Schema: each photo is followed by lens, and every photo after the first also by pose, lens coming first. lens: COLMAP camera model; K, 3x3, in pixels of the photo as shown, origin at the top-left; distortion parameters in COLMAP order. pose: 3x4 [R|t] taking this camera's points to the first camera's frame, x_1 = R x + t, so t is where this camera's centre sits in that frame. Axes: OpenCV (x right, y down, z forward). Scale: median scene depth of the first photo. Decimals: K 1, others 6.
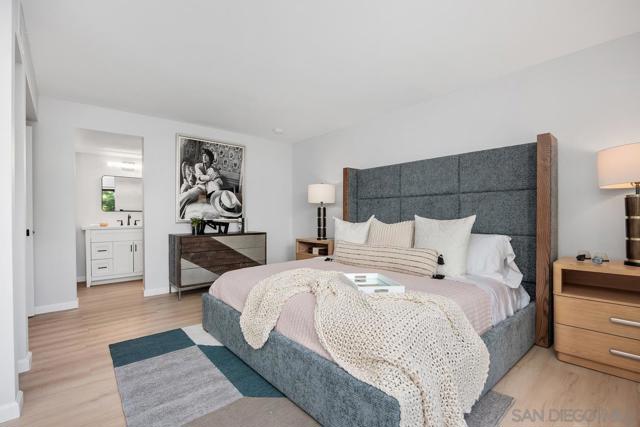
lens RADIAL K [[288.7, 0, 320.7], [0, 288.7, 213.4], [0, 0, 1]] dist [-0.011432, 0.000826]
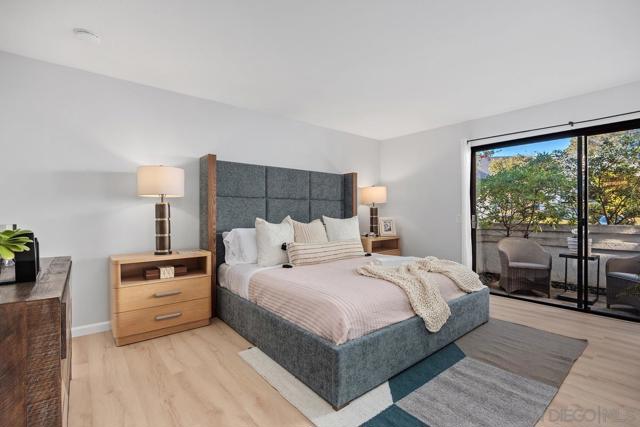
lens RADIAL K [[295.5, 0, 321.5], [0, 295.5, 217.5], [0, 0, 1]] dist [-0.011964, -0.000011]
pose [[0.018099, -0.005138, 0.999823, -0.941371], [-0.004353, 0.999977, 0.005217, 0.009826], [-0.999827, -0.004447, 0.018077, 0.965654]]
